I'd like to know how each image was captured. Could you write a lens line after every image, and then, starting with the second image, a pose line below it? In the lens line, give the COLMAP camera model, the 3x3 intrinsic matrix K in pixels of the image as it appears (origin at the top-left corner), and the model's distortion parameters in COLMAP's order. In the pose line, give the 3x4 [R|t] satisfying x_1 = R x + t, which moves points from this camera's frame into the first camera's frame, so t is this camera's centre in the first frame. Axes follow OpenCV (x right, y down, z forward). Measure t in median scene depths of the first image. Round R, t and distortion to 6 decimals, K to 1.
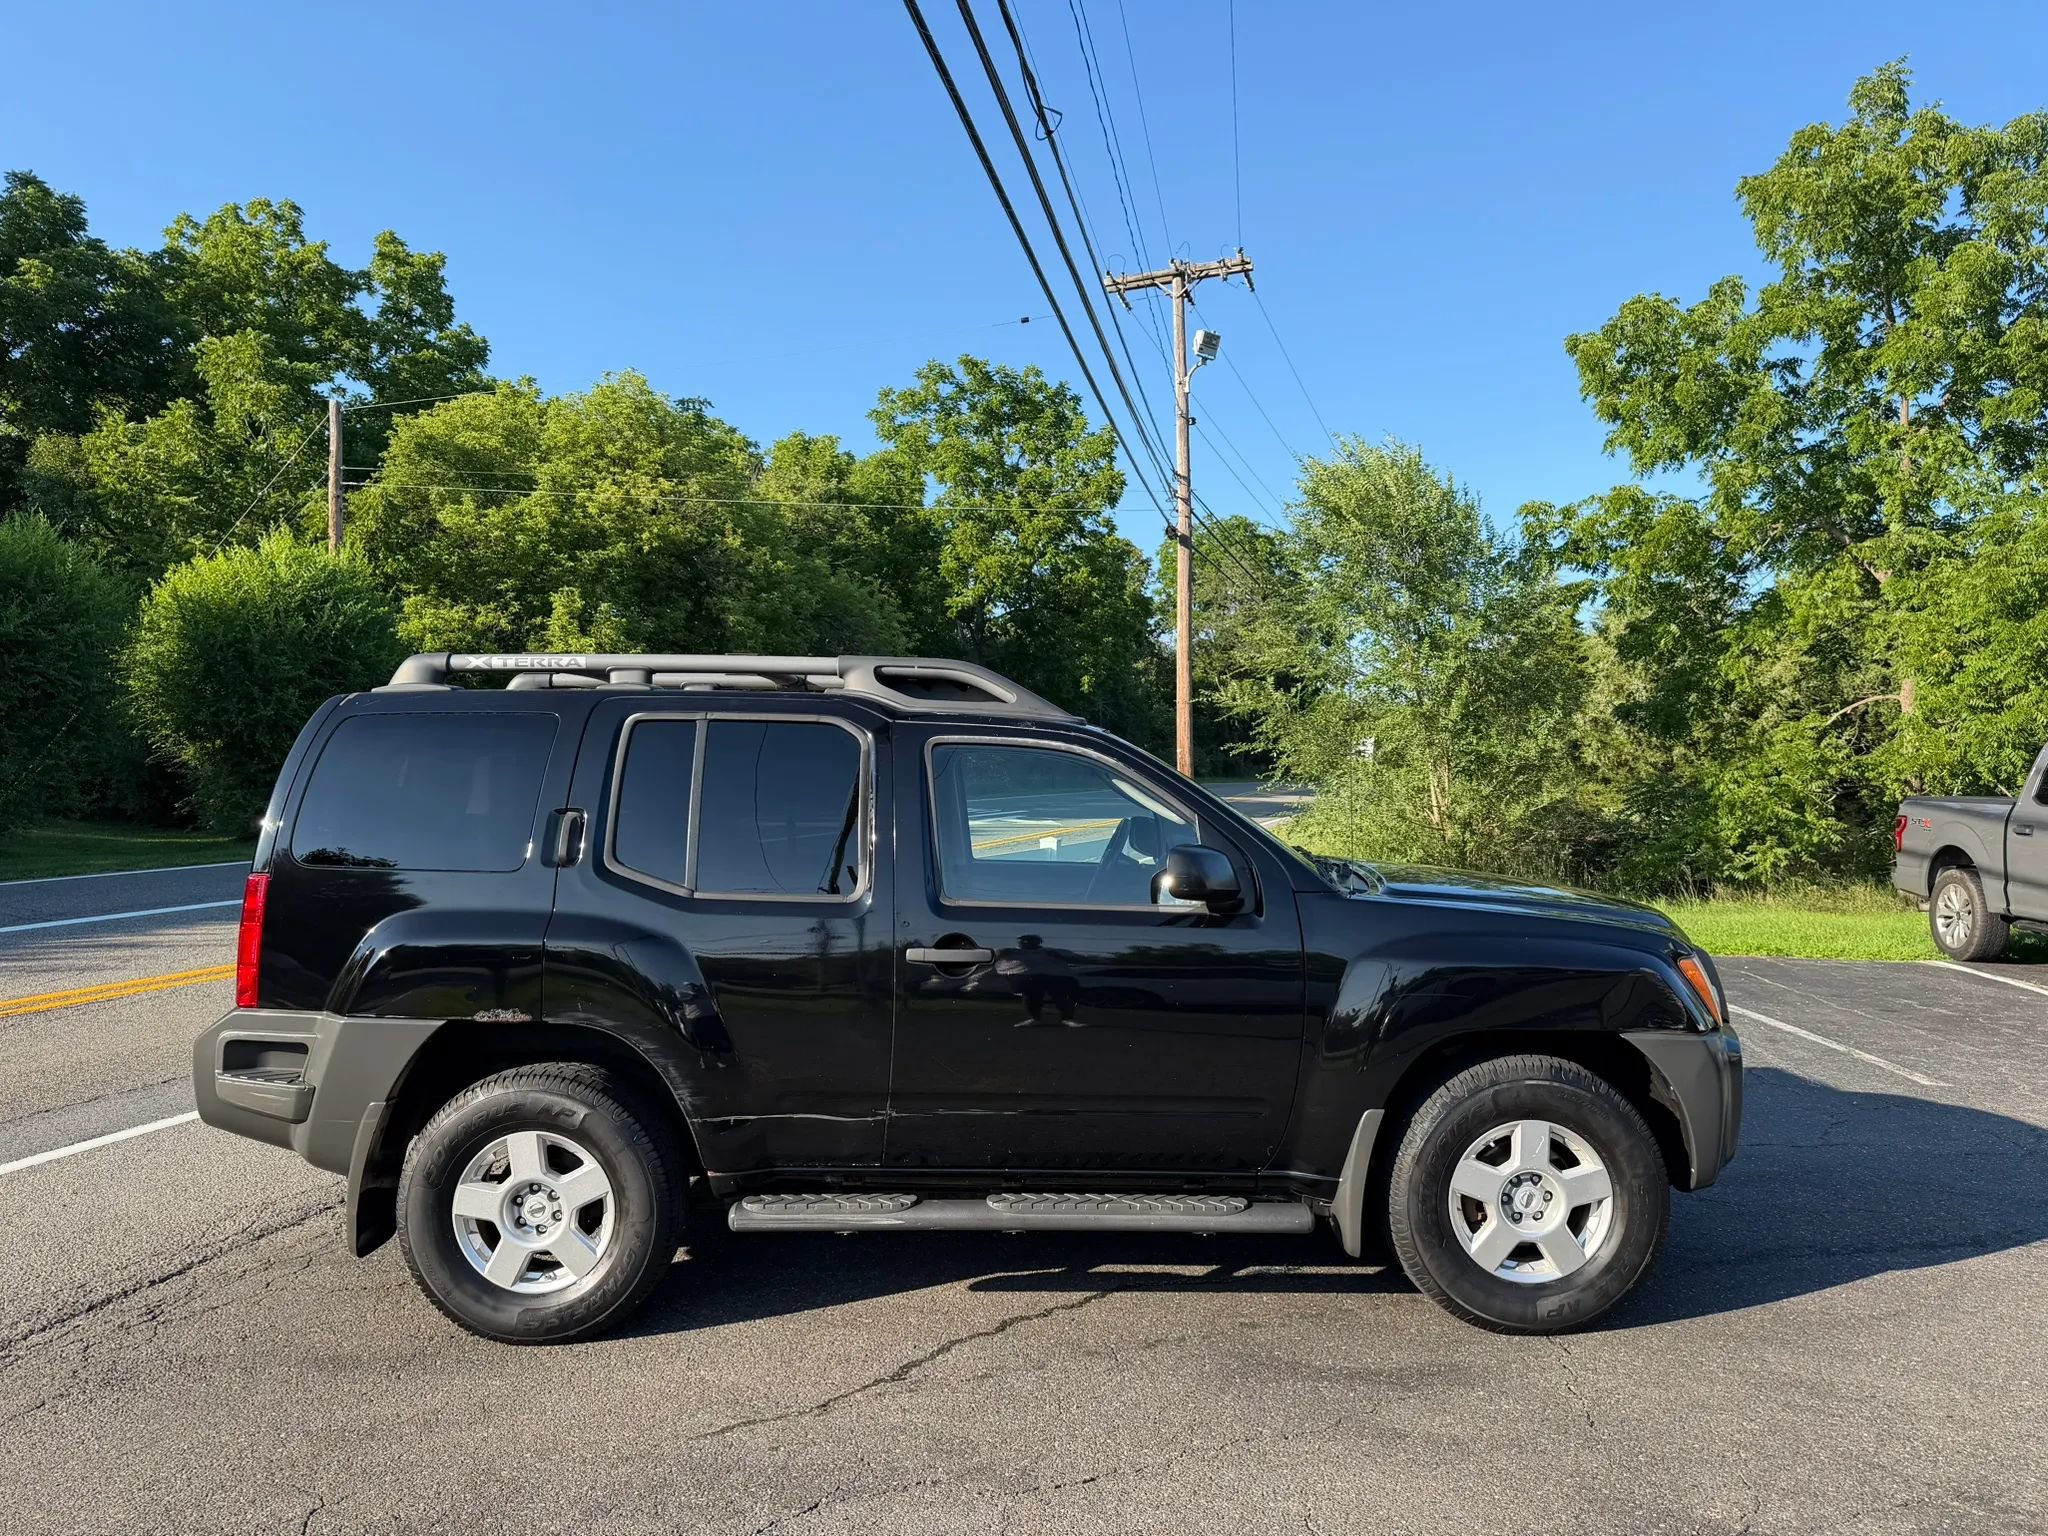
lens RADIAL K [[1472.3, 0, 1030.7], [0, 1472.3, 782.5], [0, 0, 1]] dist [0.013467, -0.034134]
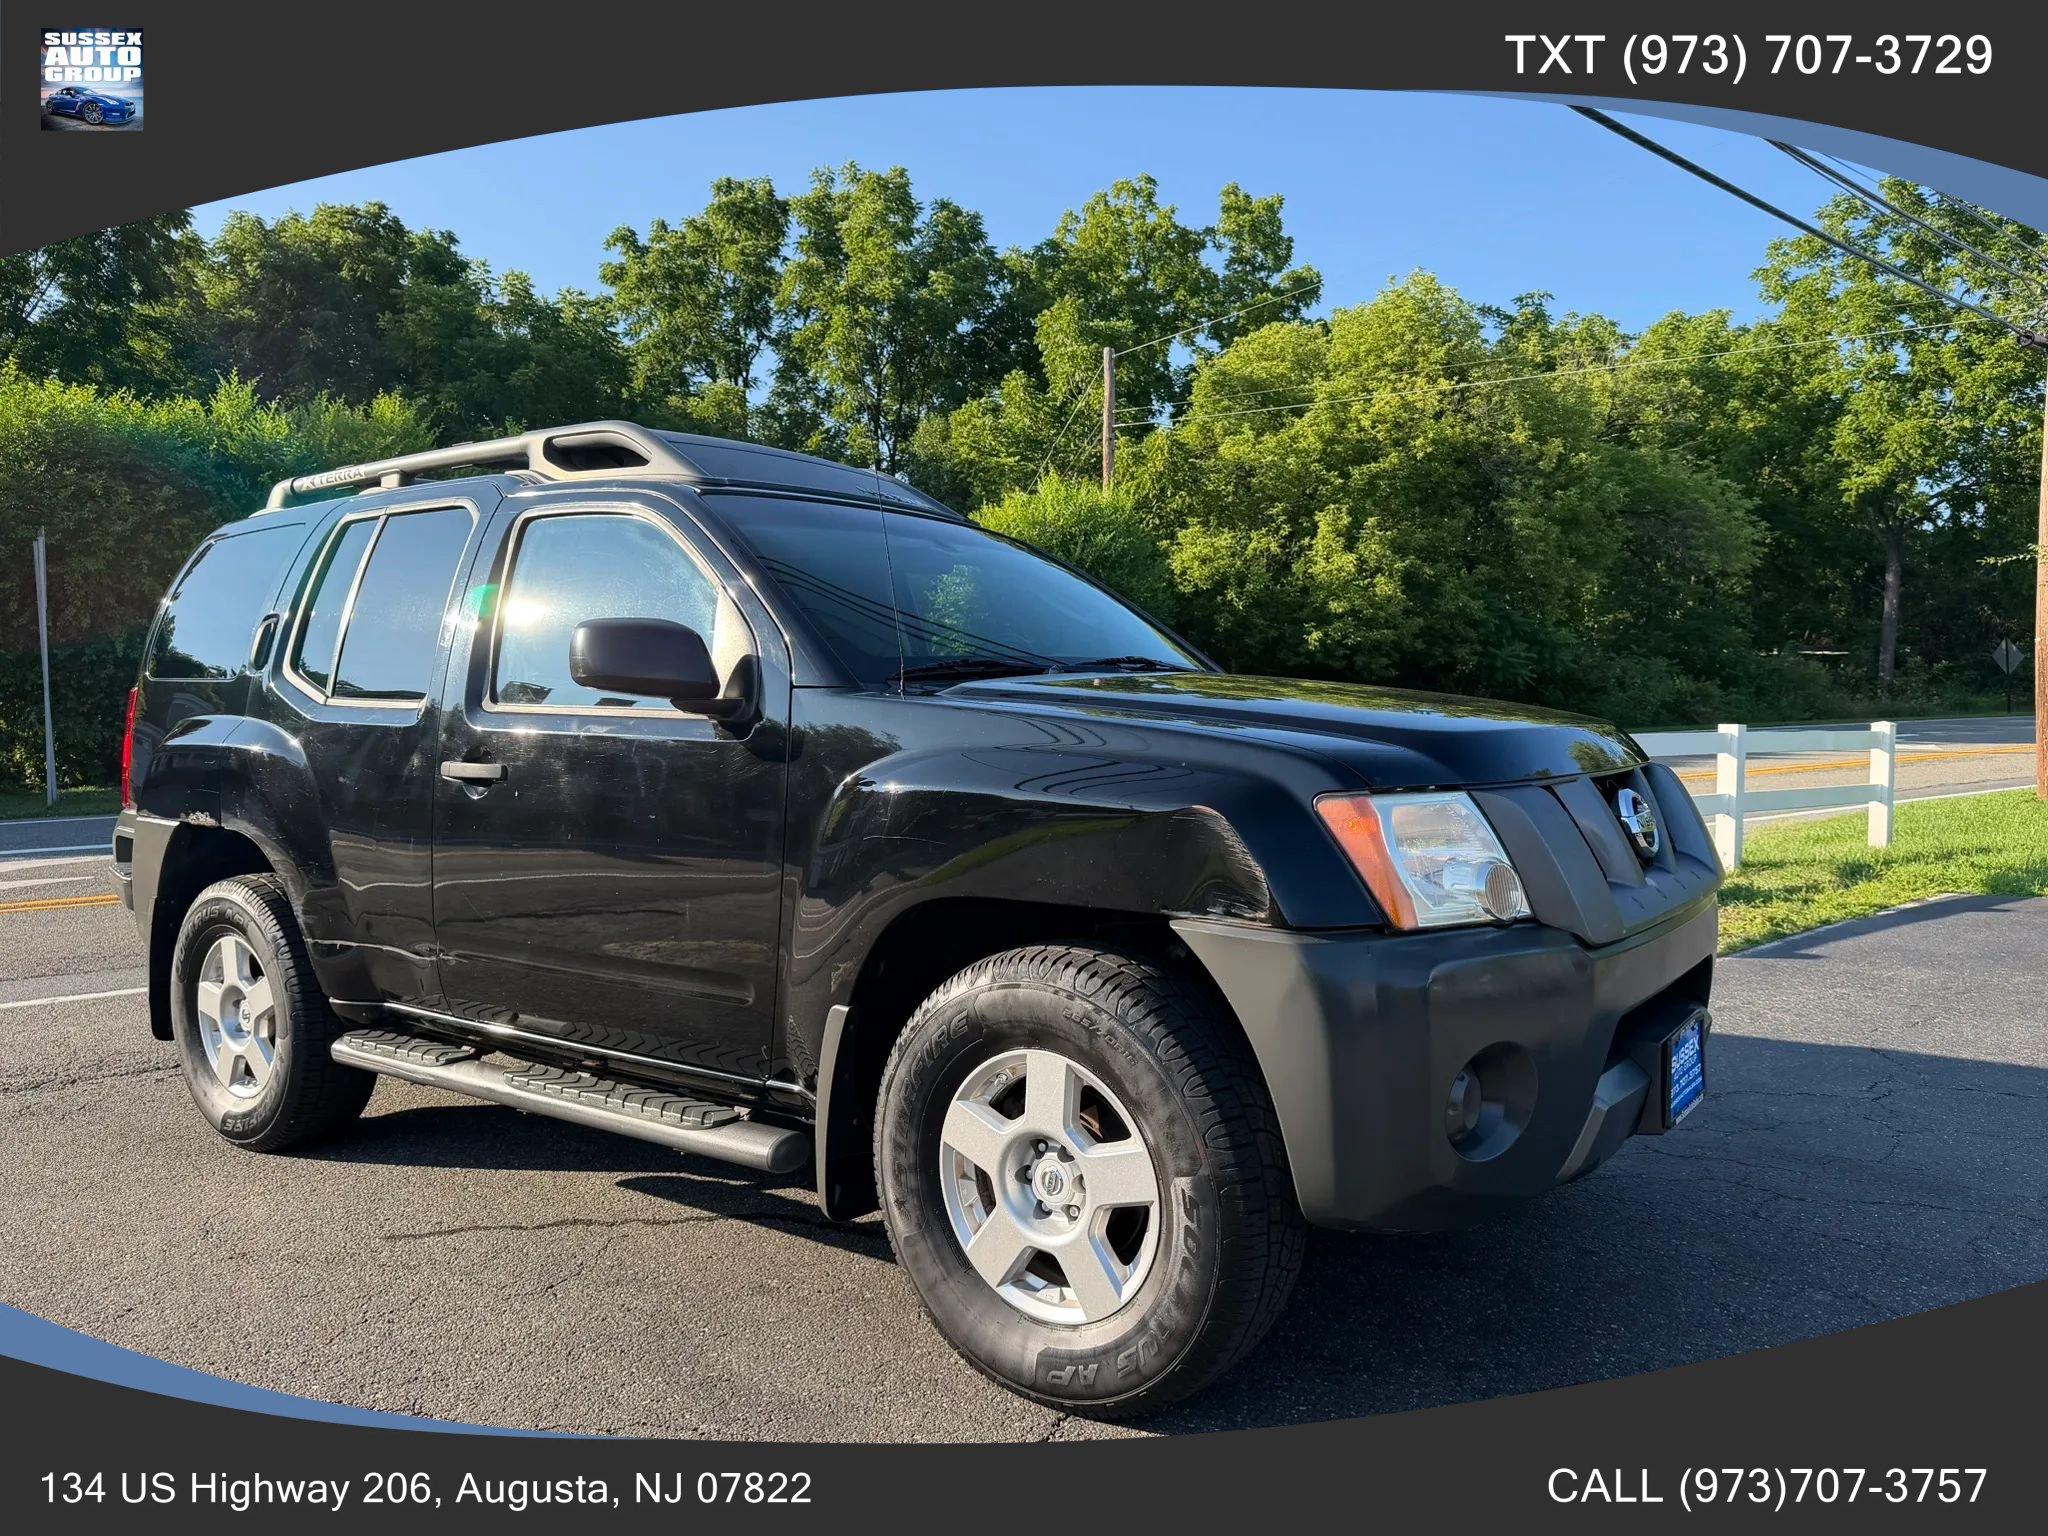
lens RADIAL K [[1472.3, 0, 1048.2], [0, 1472.3, 802.0], [0, 0, 1]] dist [0.013467, -0.034134]
pose [[0.799296, 0.018809, -0.600643, 0.118061], [0.010509, 0.998920, 0.045266, 0.017394], [0.600846, -0.042493, 0.798235, 0.090161]]
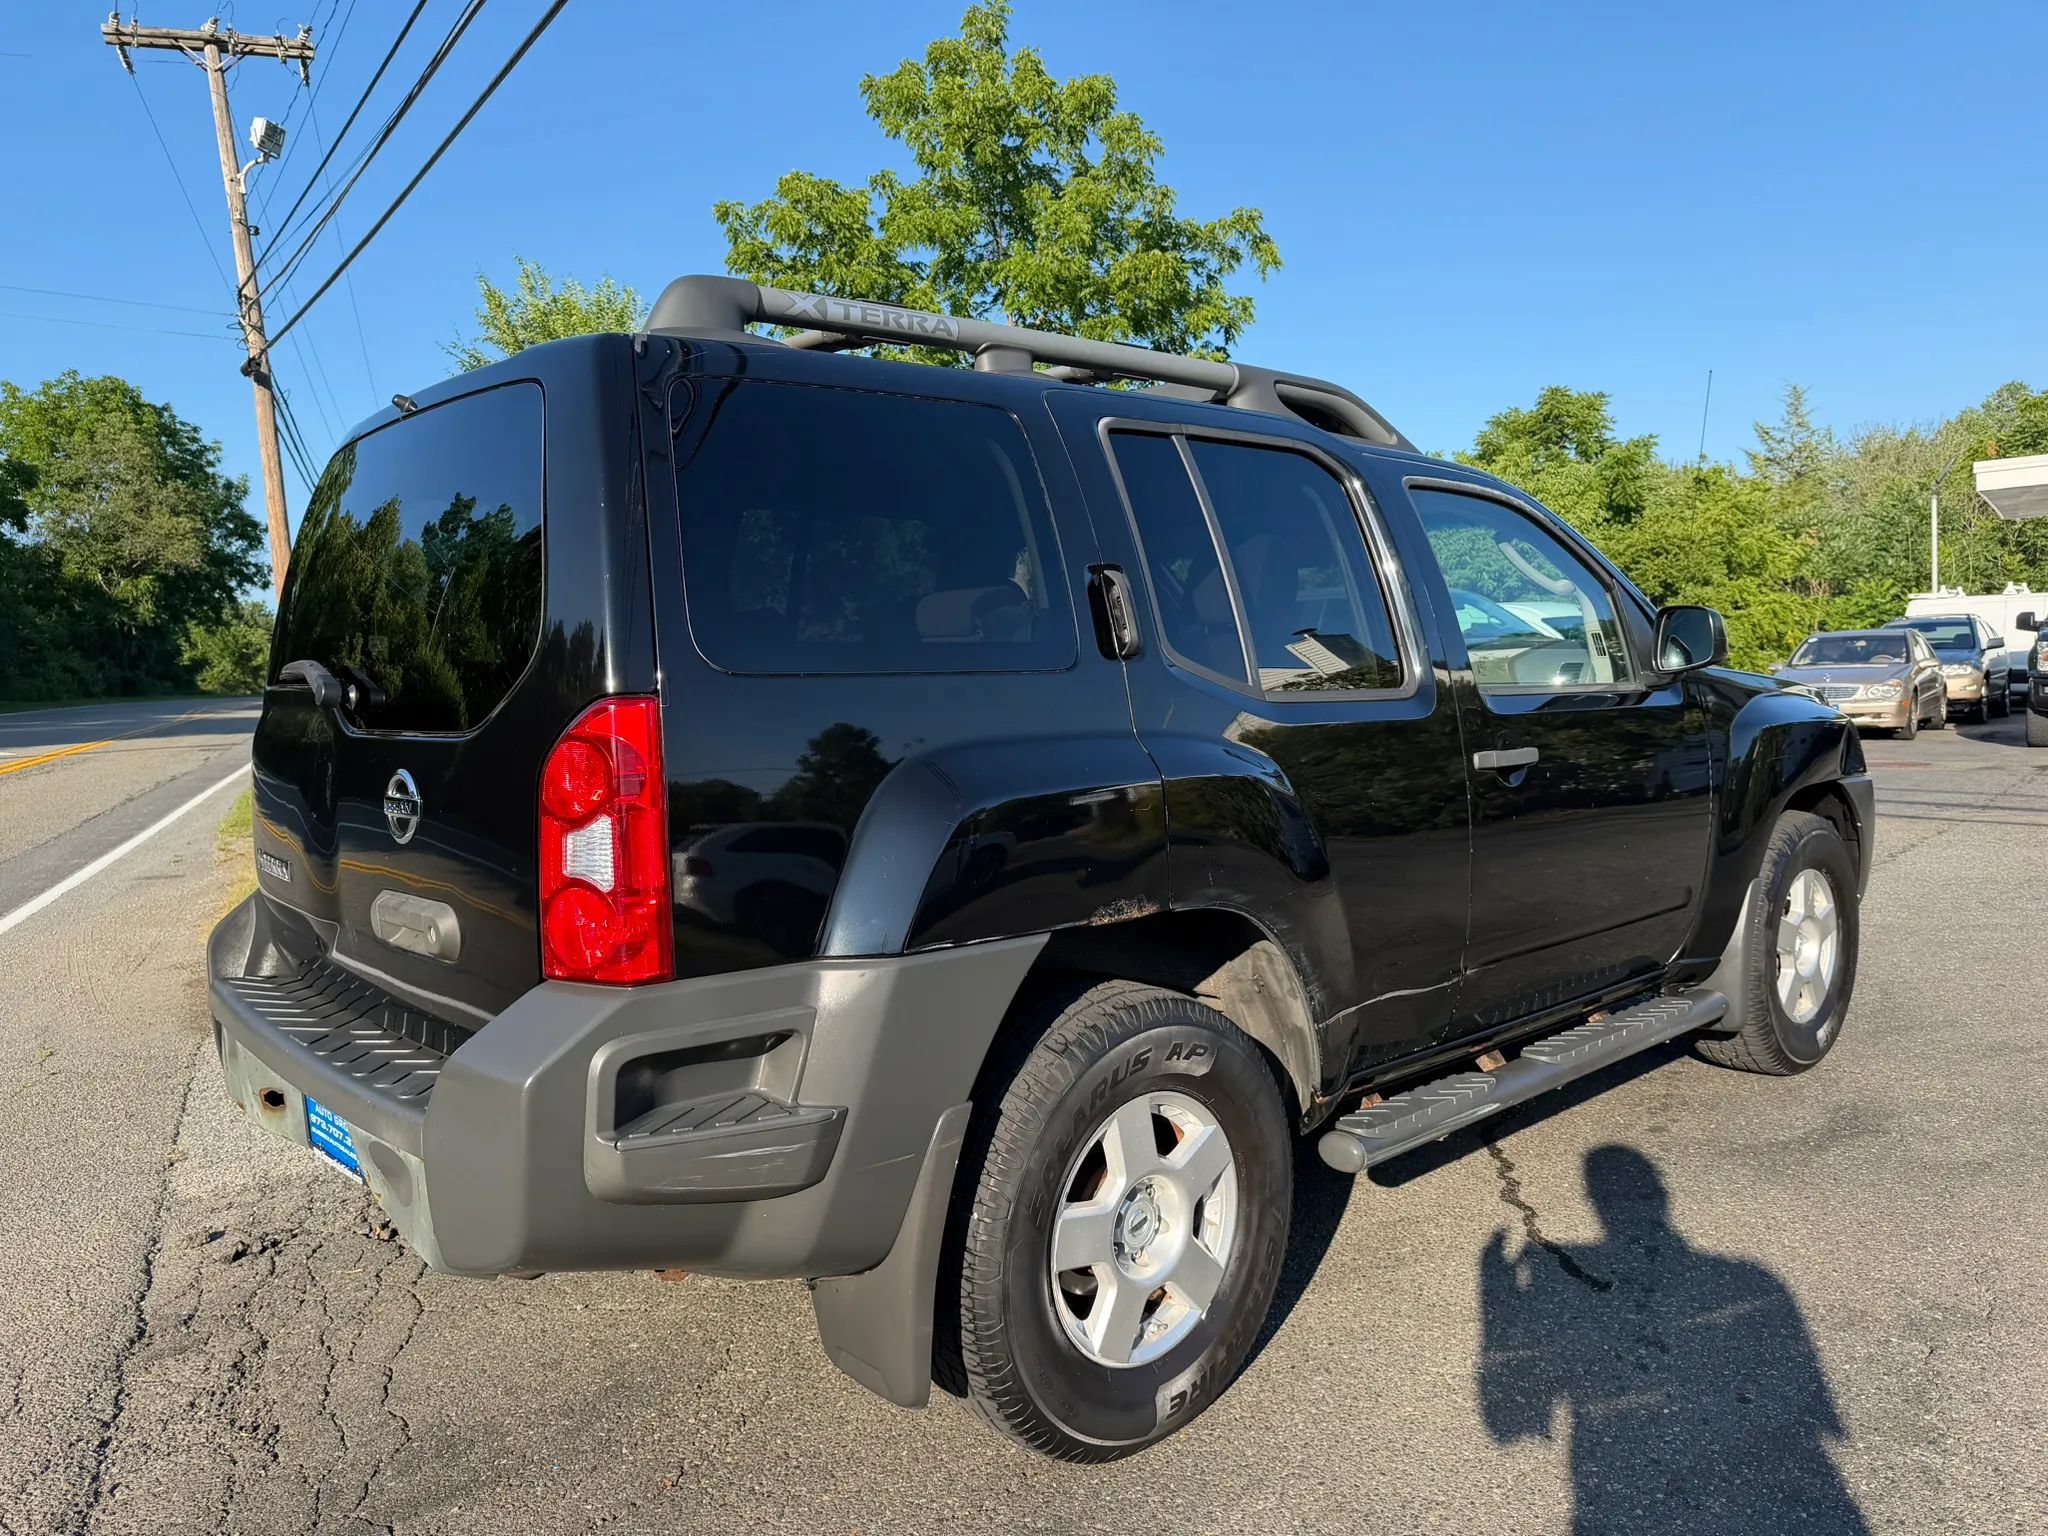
lens RADIAL K [[1472.3, 0, 1025.7], [0, 1472.3, 783.9], [0, 0, 1]] dist [0.013467, -0.034134]
pose [[0.731873, -0.082035, 0.676485, -0.131004], [0.042164, 0.996277, 0.075198, 0.010671], [-0.680136, -0.026512, 0.732607, 0.101976]]
